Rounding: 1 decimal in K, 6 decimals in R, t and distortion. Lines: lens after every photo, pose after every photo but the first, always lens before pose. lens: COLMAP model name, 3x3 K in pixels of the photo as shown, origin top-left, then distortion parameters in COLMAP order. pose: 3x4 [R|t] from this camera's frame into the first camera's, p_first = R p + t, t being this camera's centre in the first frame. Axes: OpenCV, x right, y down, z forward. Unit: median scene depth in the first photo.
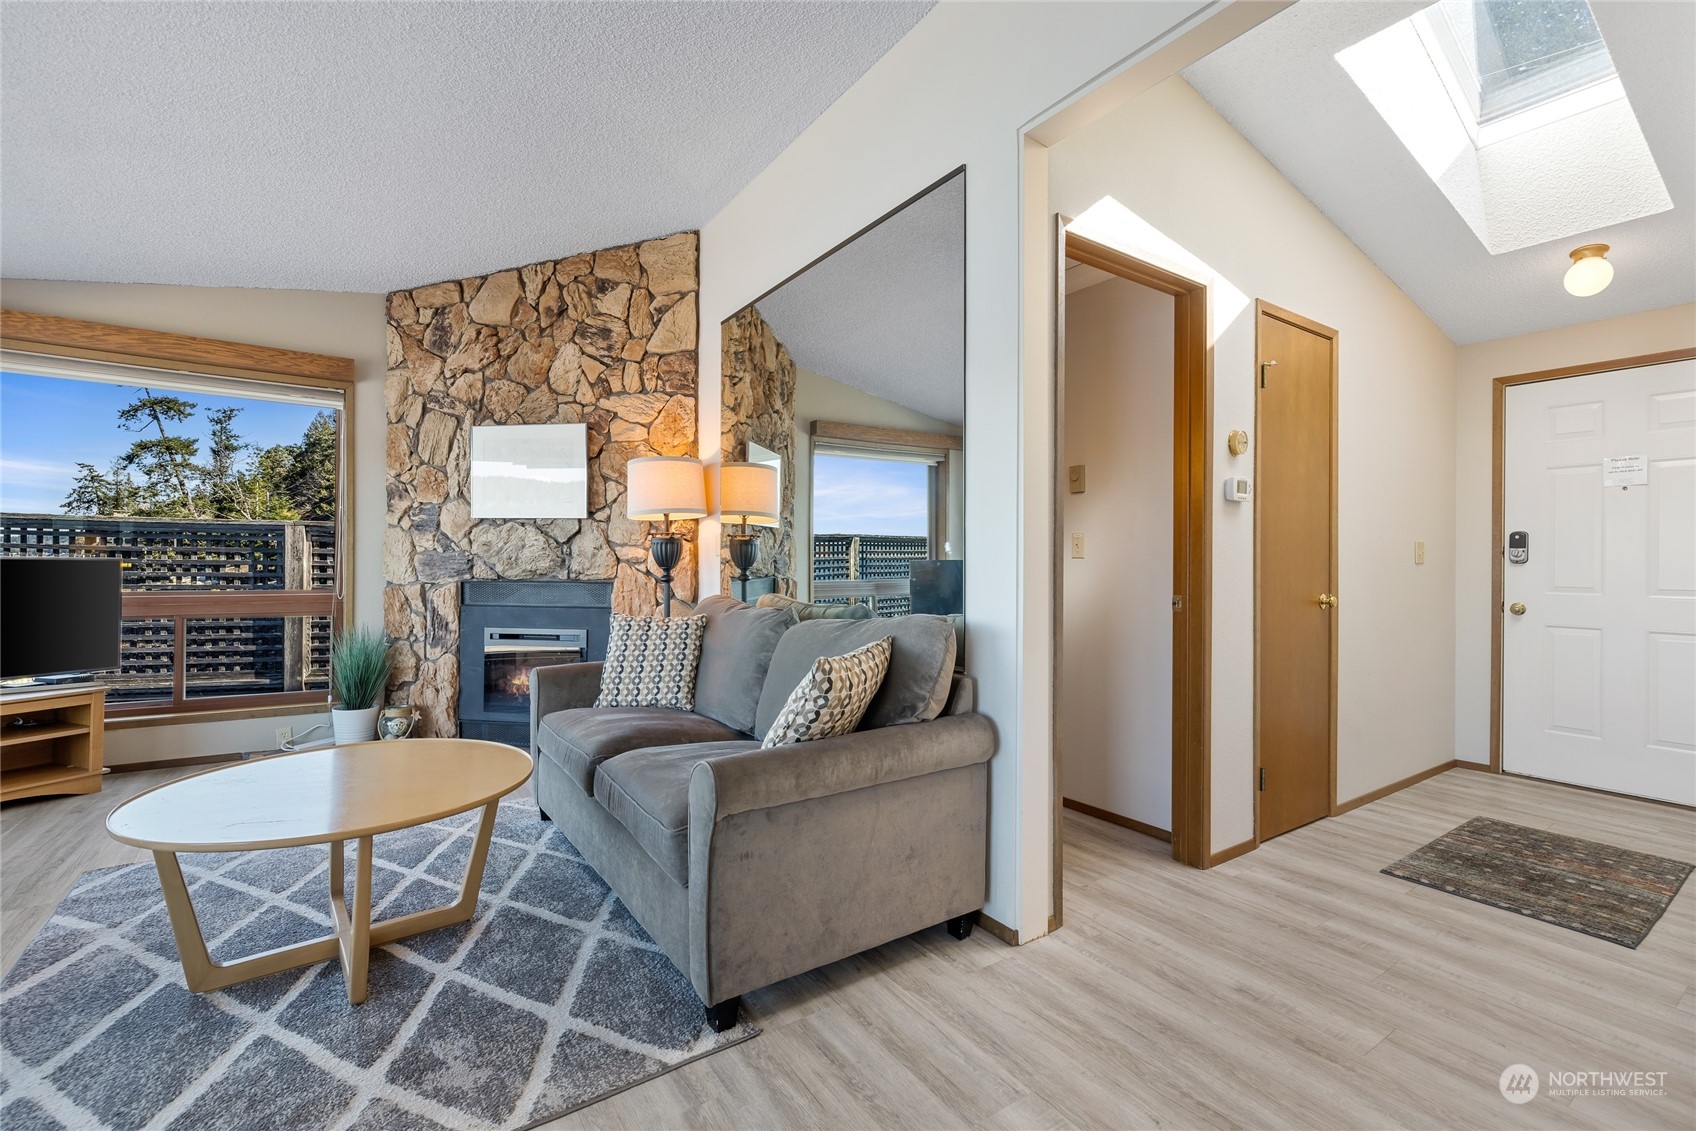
lens RADIAL K [[678.4, 0, 869.5], [0, 678.4, 556.6], [0, 0, 1]] dist [0.000090, 0.000133]
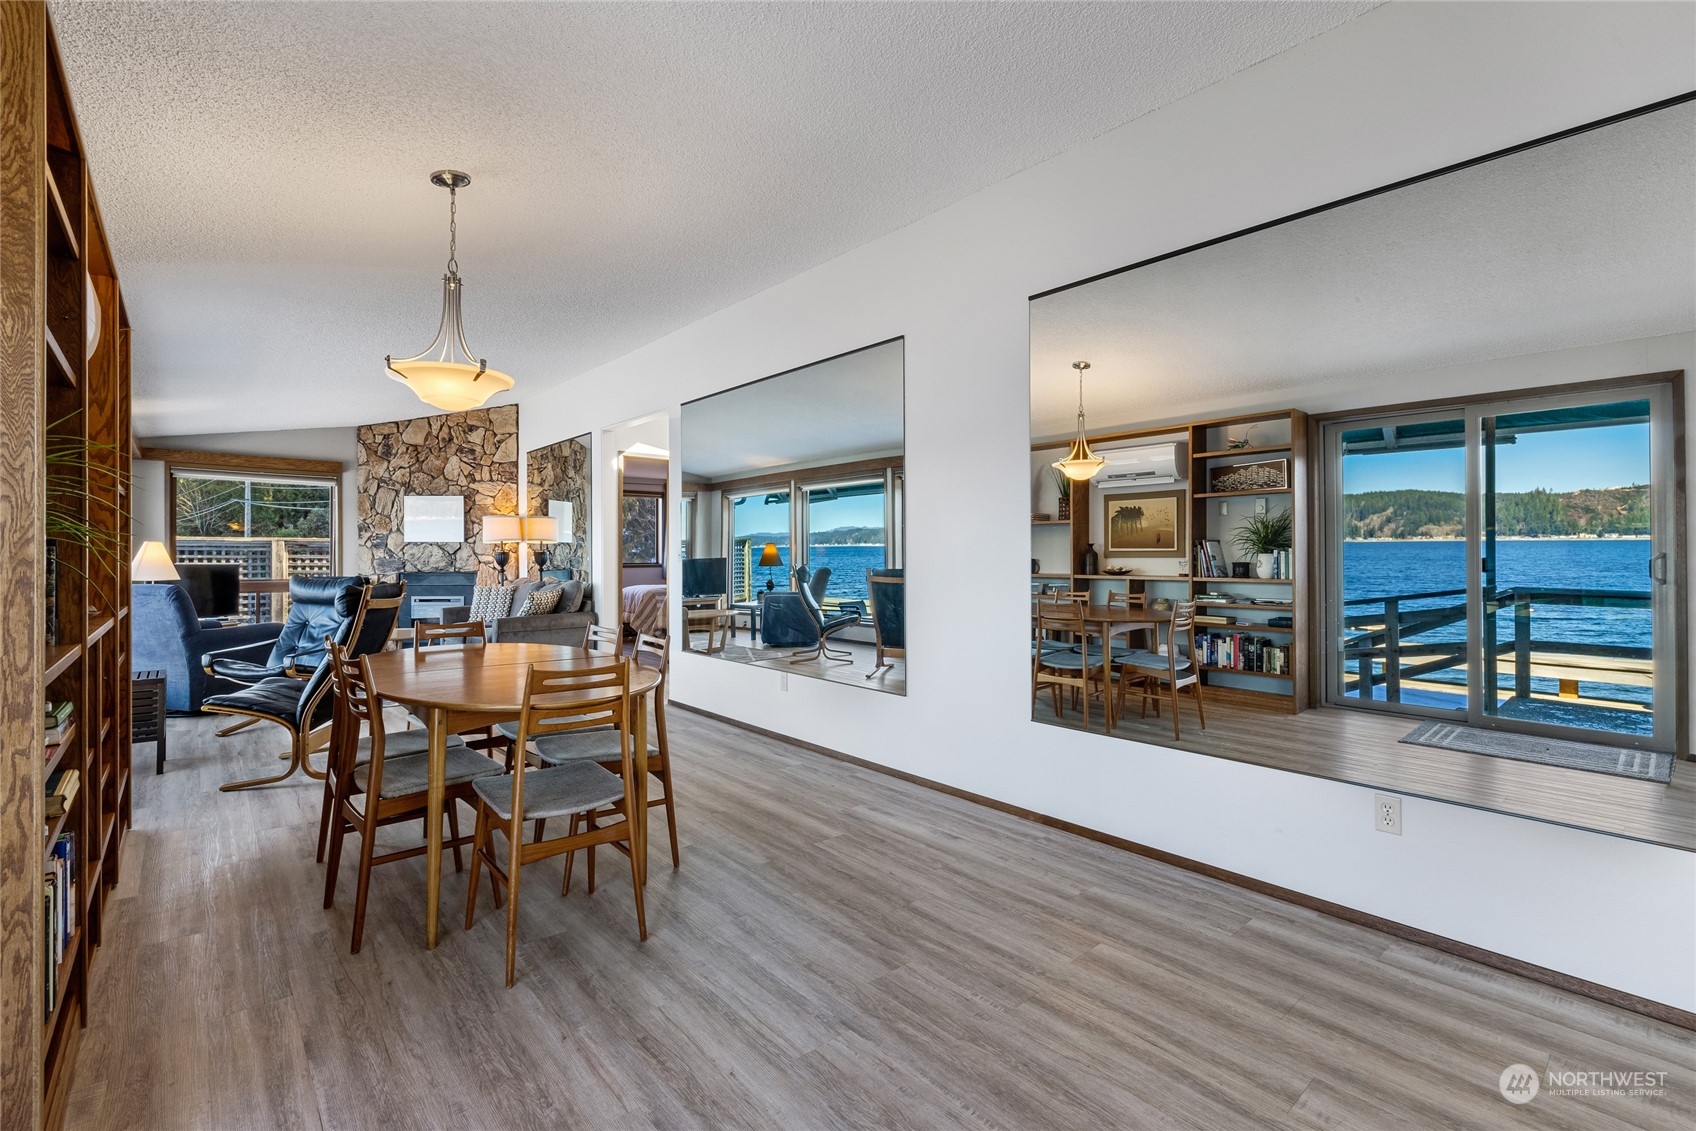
lens RADIAL K [[741.3, 0, 847.8], [0, 741.3, 557.1], [0, 0, 1]] dist [0.002392, 0.001370]
pose [[0.996113, -0.002974, 0.088040, 0.540231], [0.002187, 0.999957, 0.009032, -0.027630], [-0.088063, -0.008804, 0.996076, -1.332709]]
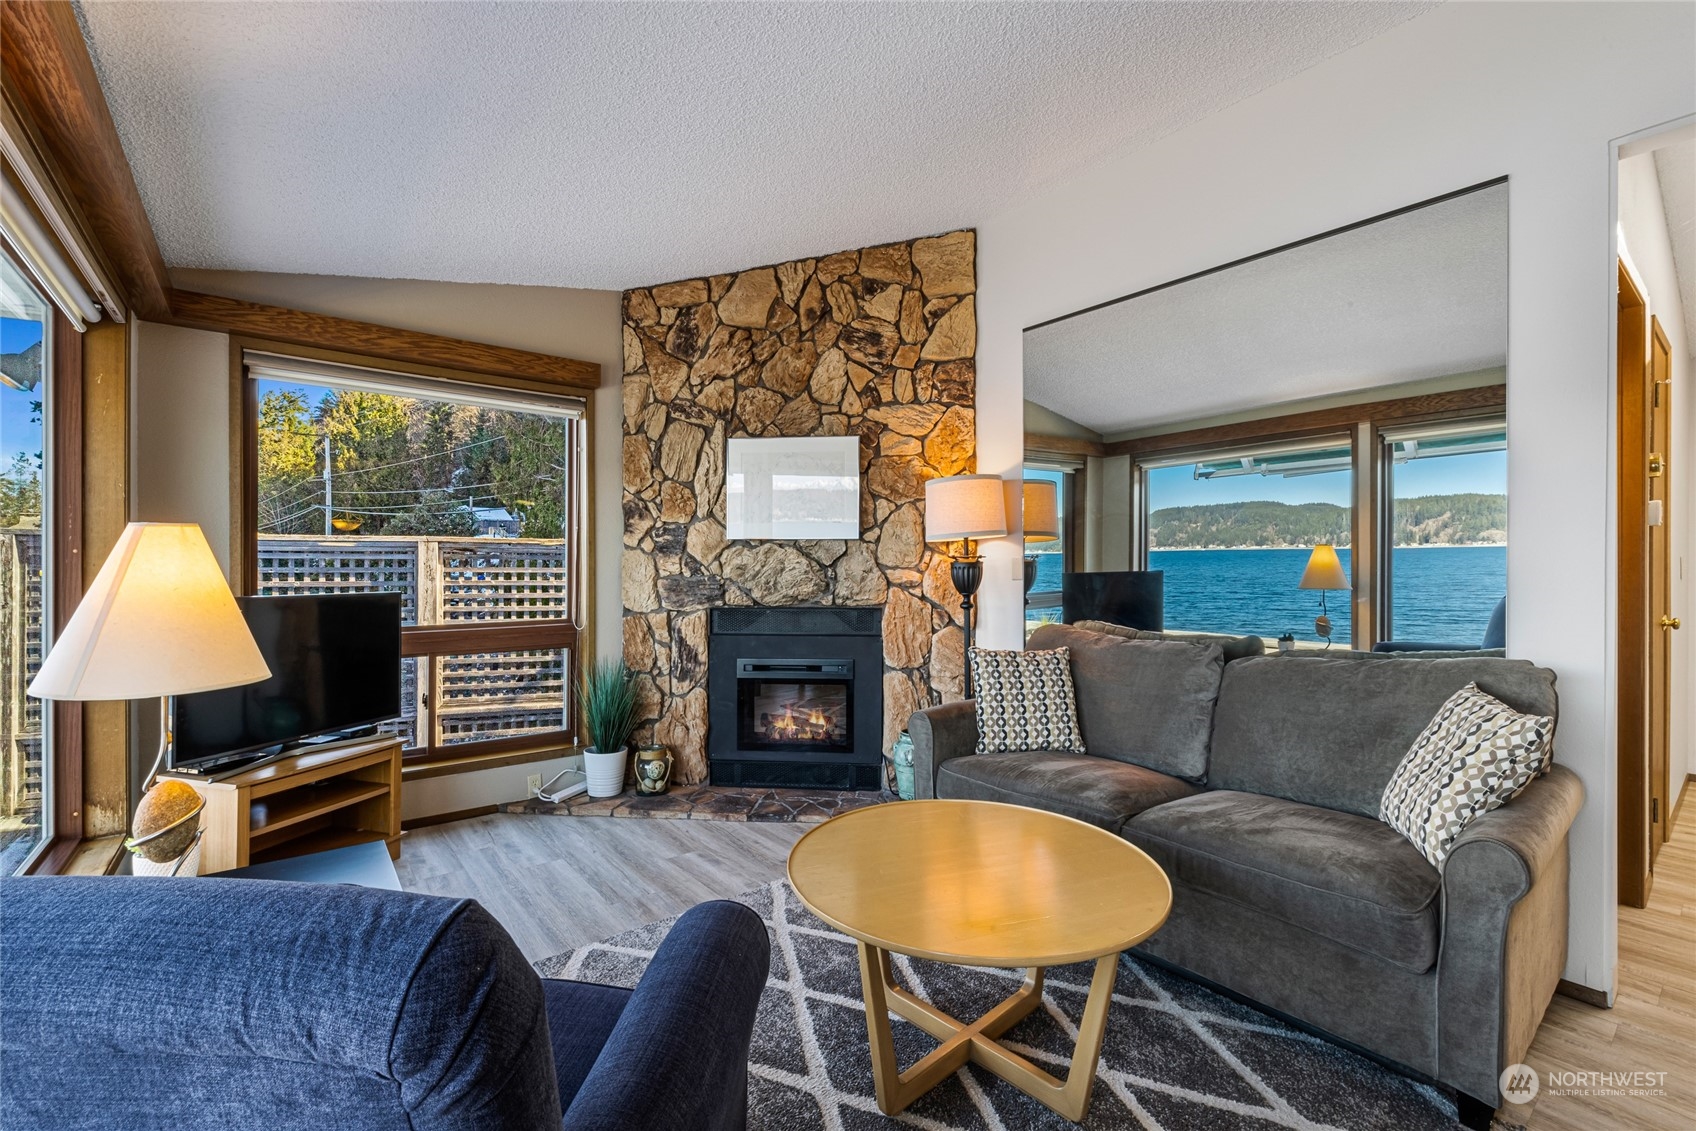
lens RADIAL K [[708.8, 0, 867.4], [0, 708.8, 557.8], [0, 0, 1]] dist [0.001511, -0.000160]
pose [[0.998607, -0.005918, 0.052425, -0.451934], [0.005906, 0.999982, 0.000375, -0.031035], [-0.052426, -0.000065, 0.998625, 0.038315]]
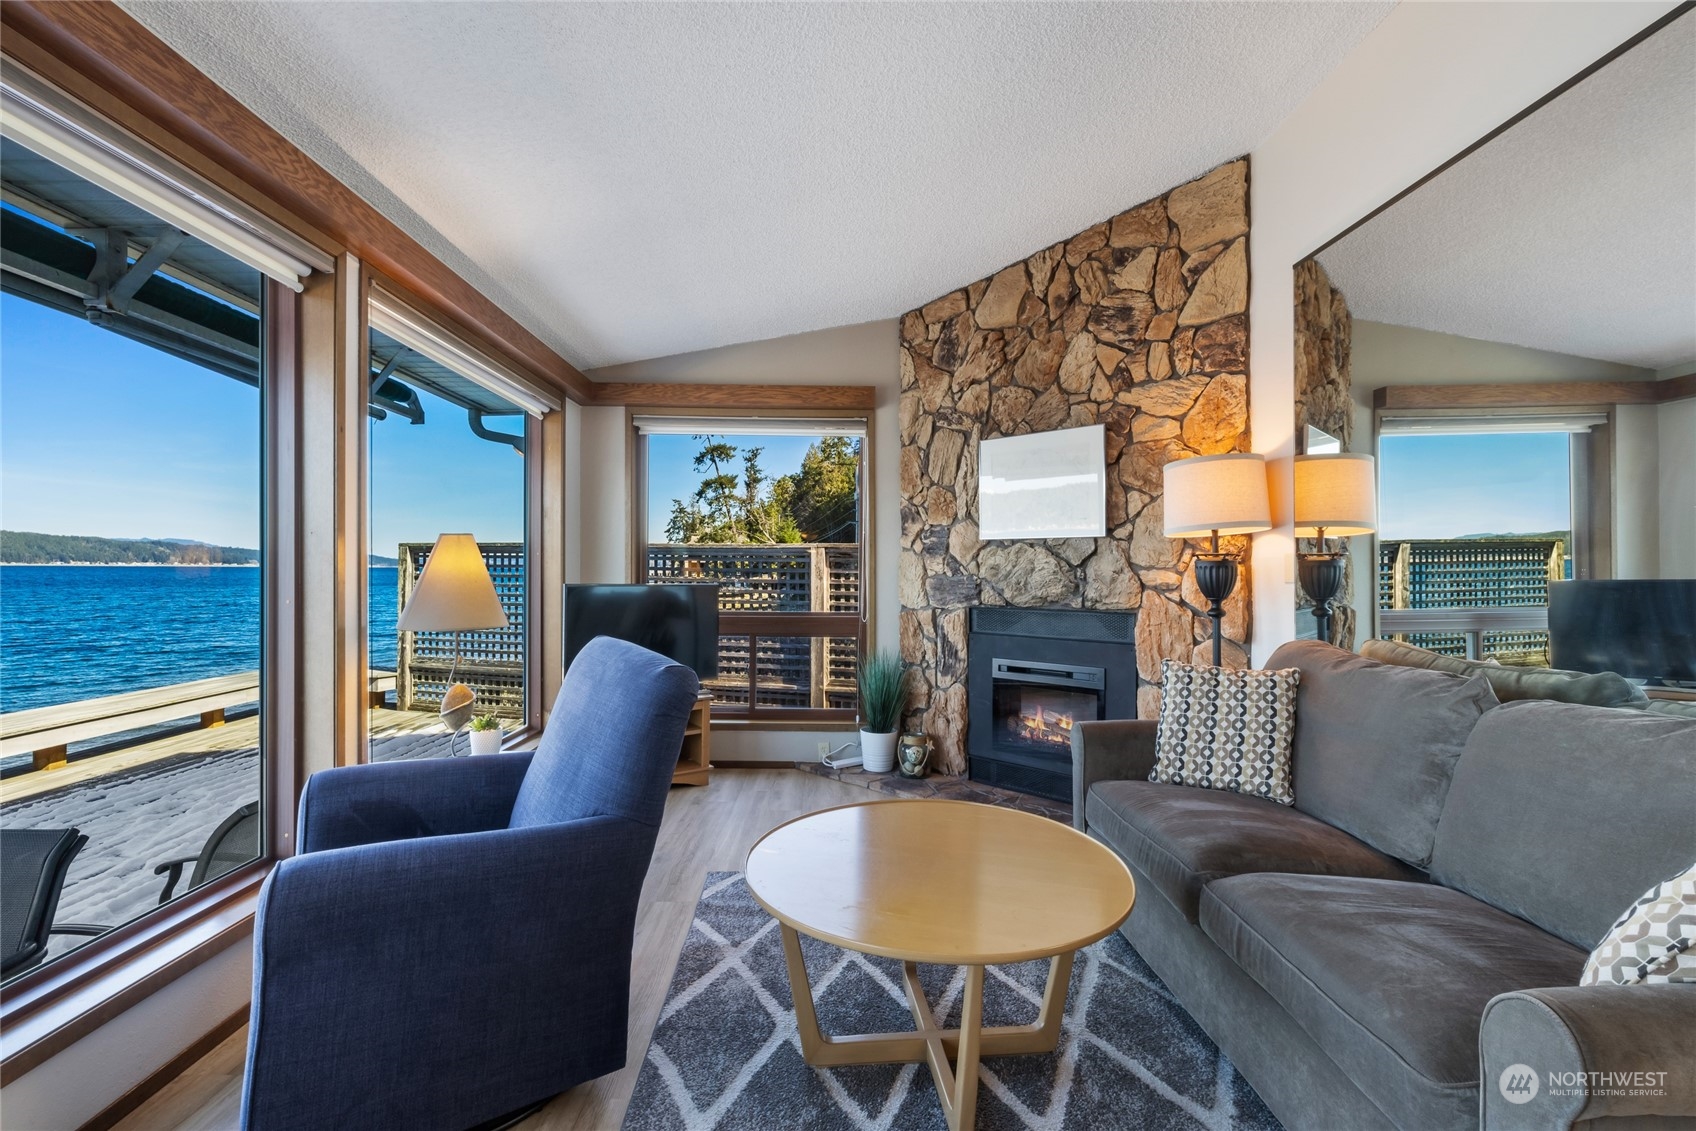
lens RADIAL K [[741.3, 0, 881.6], [0, 741.3, 559.6], [0, 0, 1]] dist [0.002392, 0.001370]
pose [[0.833253, -0.010365, -0.552795, -0.139200], [0.005669, 0.999932, -0.010203, -0.020002], [0.552863, 0.005367, 0.833255, 0.080508]]
